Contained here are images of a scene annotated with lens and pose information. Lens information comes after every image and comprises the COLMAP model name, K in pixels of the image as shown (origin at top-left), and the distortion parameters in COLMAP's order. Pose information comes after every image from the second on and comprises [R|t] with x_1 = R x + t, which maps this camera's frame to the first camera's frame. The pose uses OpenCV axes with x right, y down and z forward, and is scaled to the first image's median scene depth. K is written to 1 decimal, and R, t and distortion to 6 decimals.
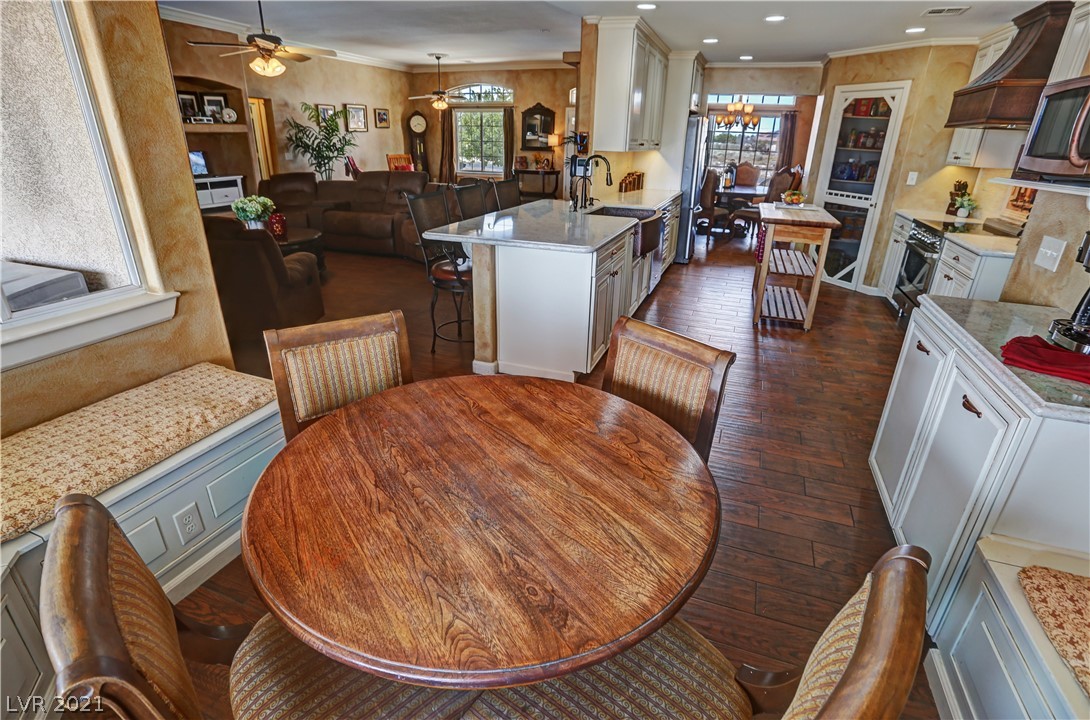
lens RADIAL K [[531.1, 0, 542.8], [0, 531.1, 361.3], [0, 0, 1]] dist [-0.067660, 0.024465]
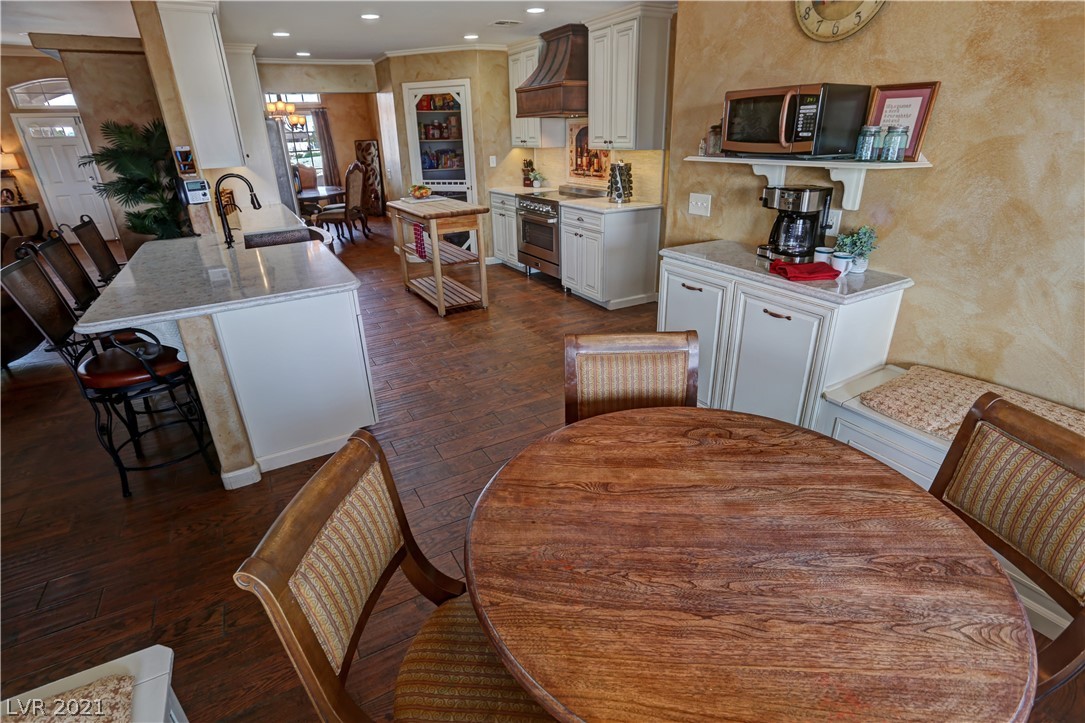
lens RADIAL K [[528.7, 0, 546.5], [0, 528.7, 363.5], [0, 0, 1]] dist [-0.067660, 0.024465]
pose [[0.634085, -0.345457, 0.691807, -0.199478], [0.336924, 0.928696, 0.154937, -0.071504], [-0.696002, 0.134843, 0.705265, 0.132052]]
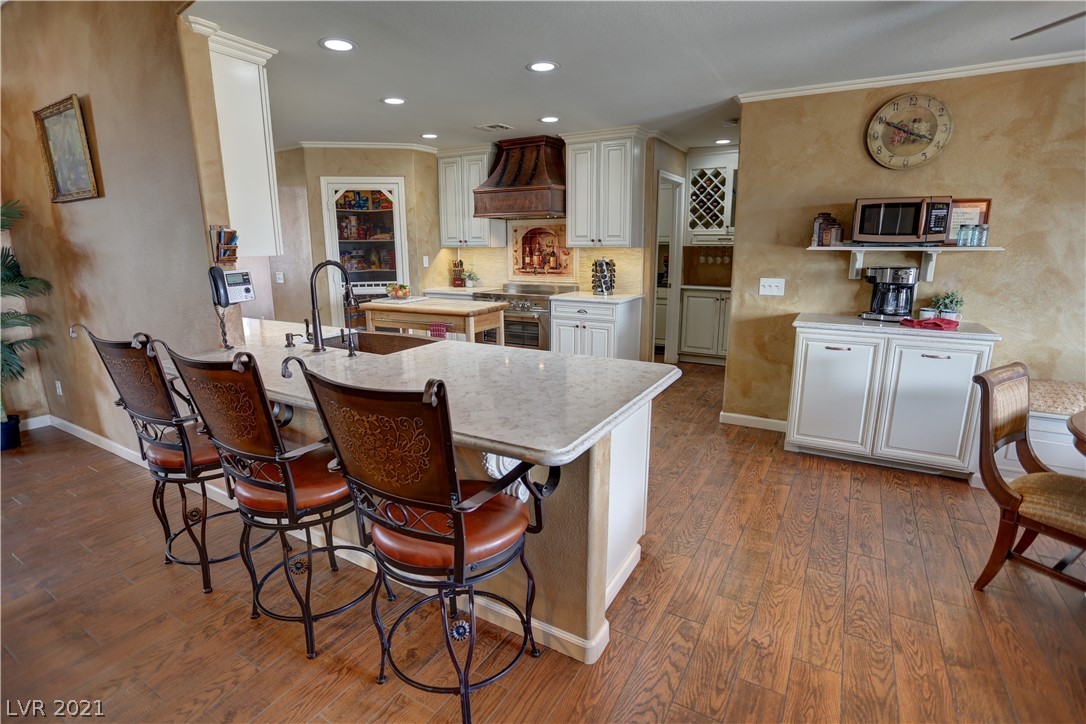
lens RADIAL K [[529.2, 0, 547.8], [0, 529.2, 361.4], [0, 0, 1]] dist [-0.067660, 0.024465]
pose [[0.161410, -0.241099, 0.956984, -0.391368], [0.396430, 0.903864, 0.160853, -0.244765], [-0.903764, 0.353414, 0.241471, 0.575309]]
